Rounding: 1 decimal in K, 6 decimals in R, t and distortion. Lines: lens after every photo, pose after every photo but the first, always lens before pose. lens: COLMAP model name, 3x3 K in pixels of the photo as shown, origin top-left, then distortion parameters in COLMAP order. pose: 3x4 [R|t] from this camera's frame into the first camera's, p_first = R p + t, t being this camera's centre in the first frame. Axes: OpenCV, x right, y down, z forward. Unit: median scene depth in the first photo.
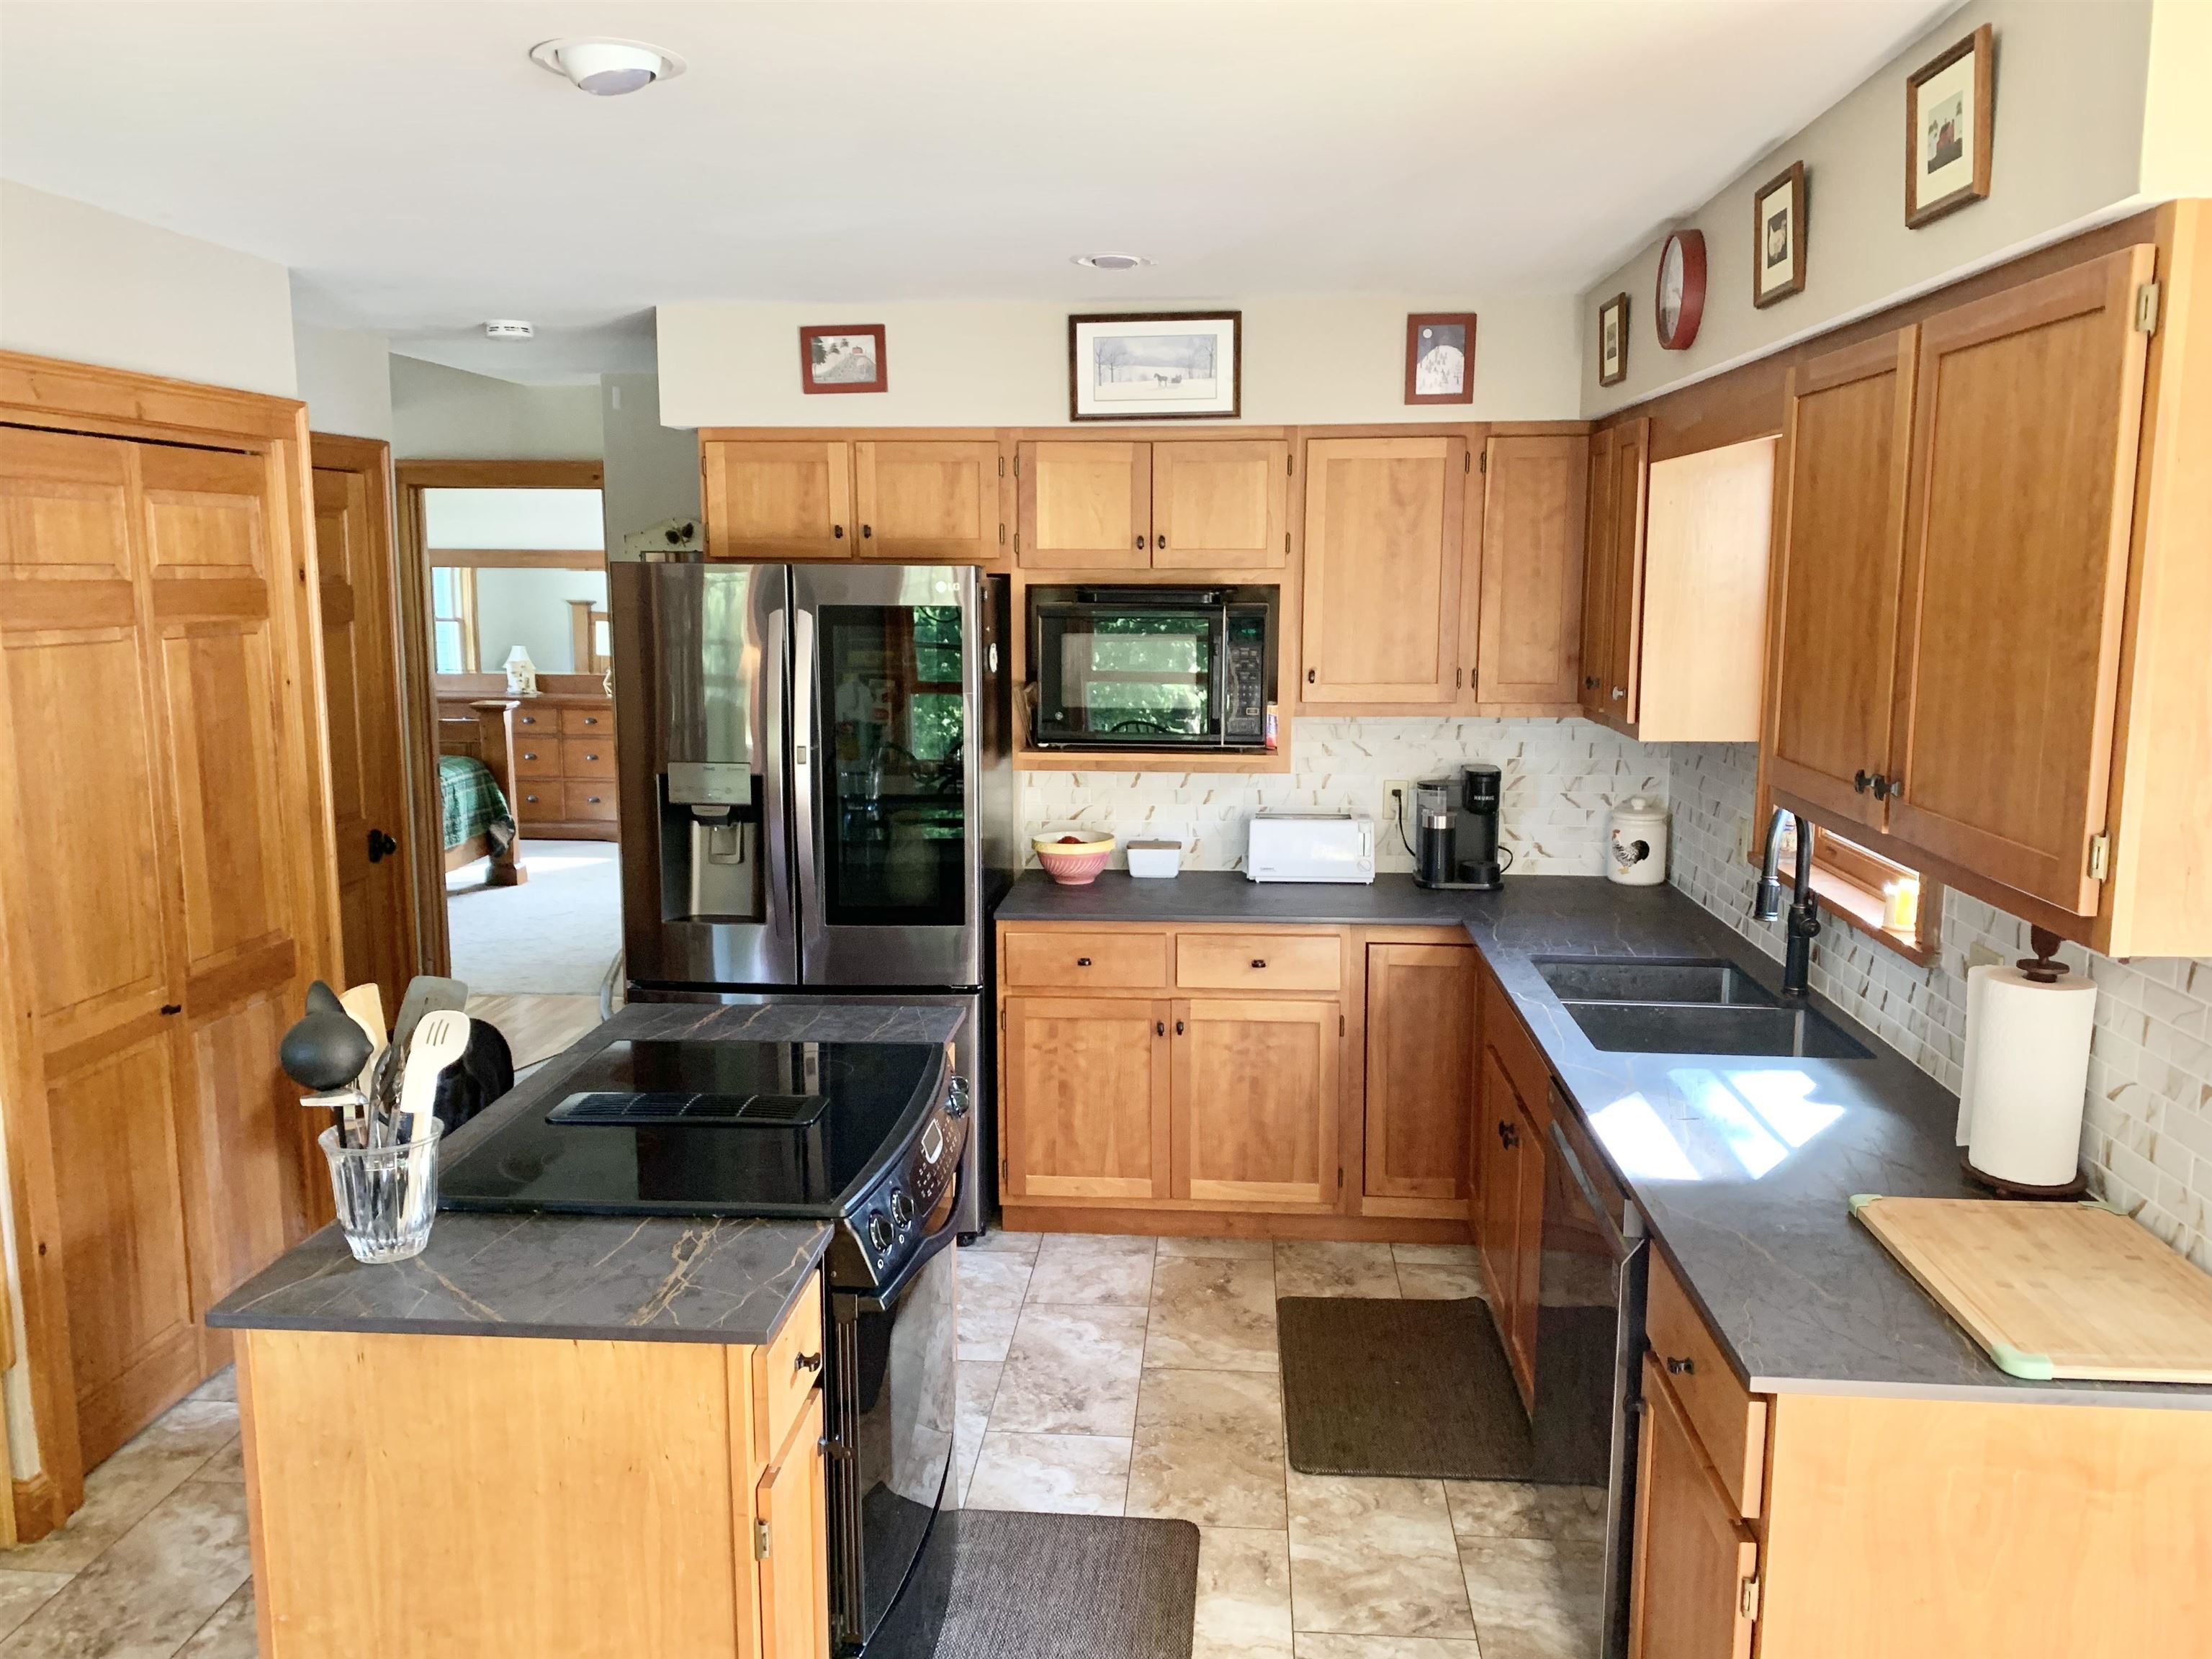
lens RADIAL K [[1696.6, 0, 1112.0], [0, 1696.6, 811.4], [0, 0, 1]] dist [0.084806, -0.131550]
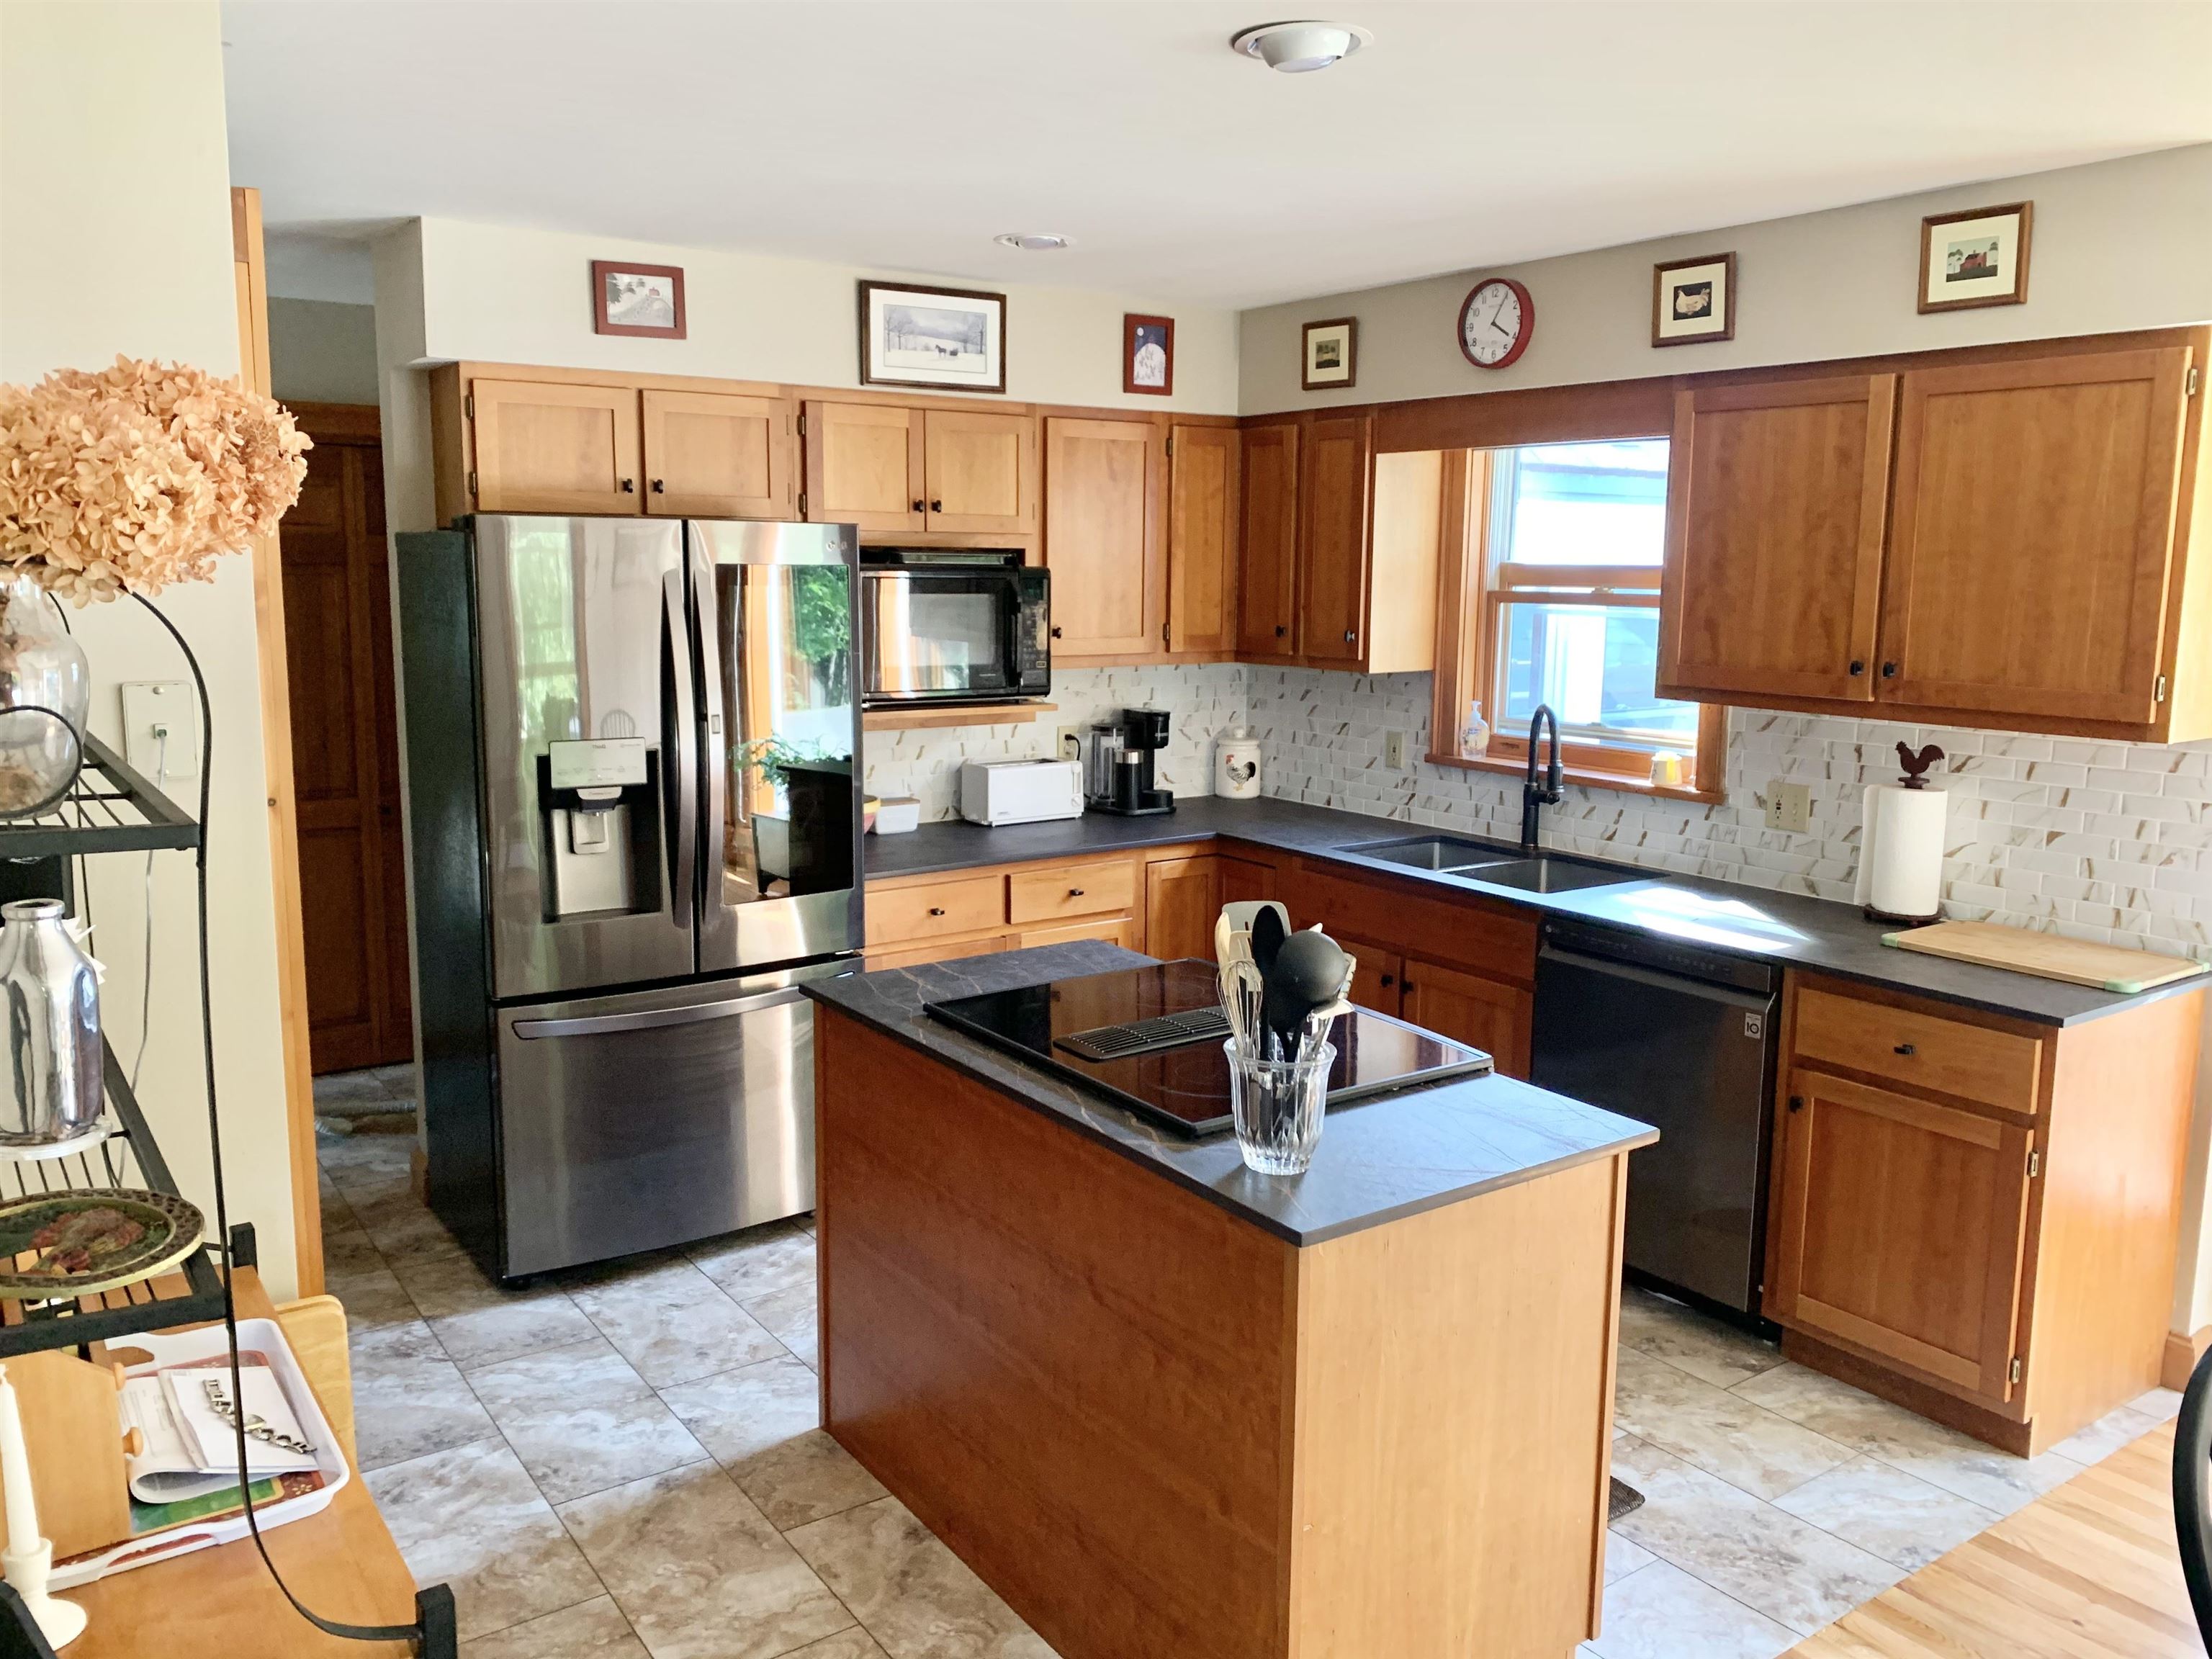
lens RADIAL K [[1696.6, 0, 1104.9], [0, 1696.6, 794.6], [0, 0, 1]] dist [0.084806, -0.131550]
pose [[0.770371, -0.082604, 0.632223, -0.581087], [0.084217, 0.996067, 0.027523, -0.002146], [-0.632010, 0.032041, 0.774298, 0.132500]]
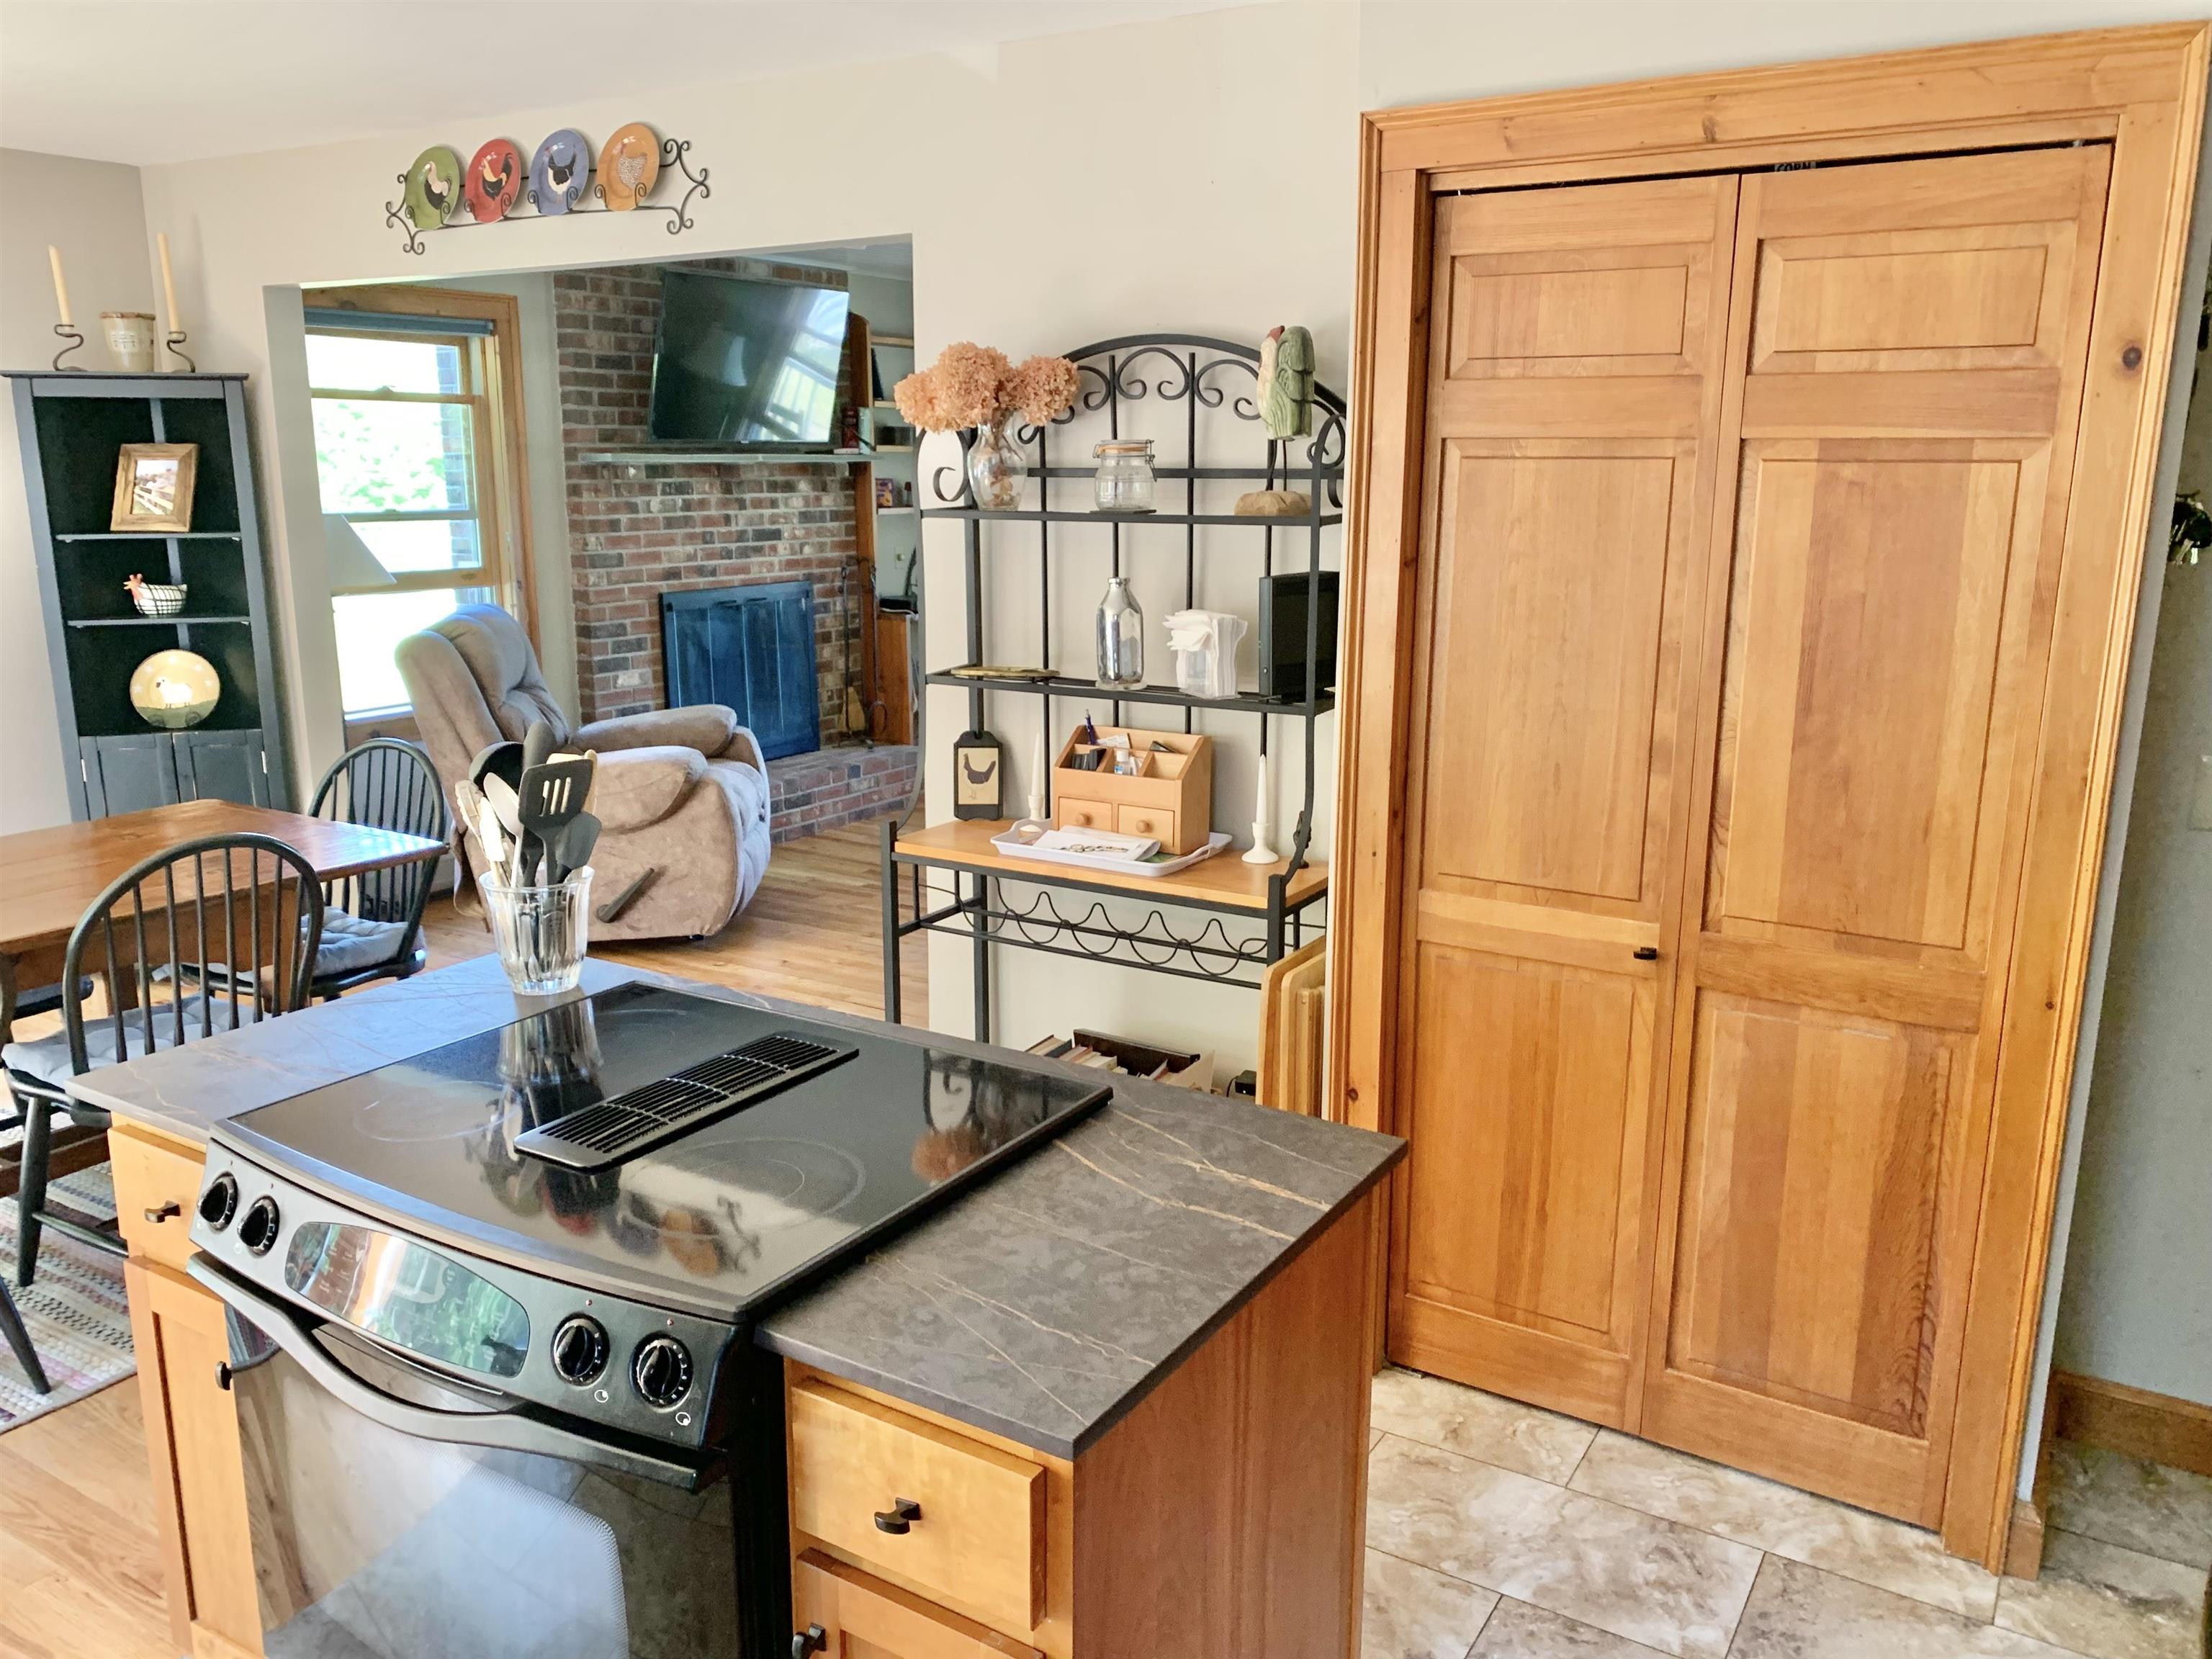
lens RADIAL K [[1696.6, 0, 1095.8], [0, 1696.6, 803.1], [0, 0, 1]] dist [0.084806, -0.131550]
pose [[-0.469236, 0.176302, -0.865295, 0.166807], [-0.130364, 0.955302, 0.265335, -0.094280], [0.873397, 0.237308, -0.425279, 0.883966]]
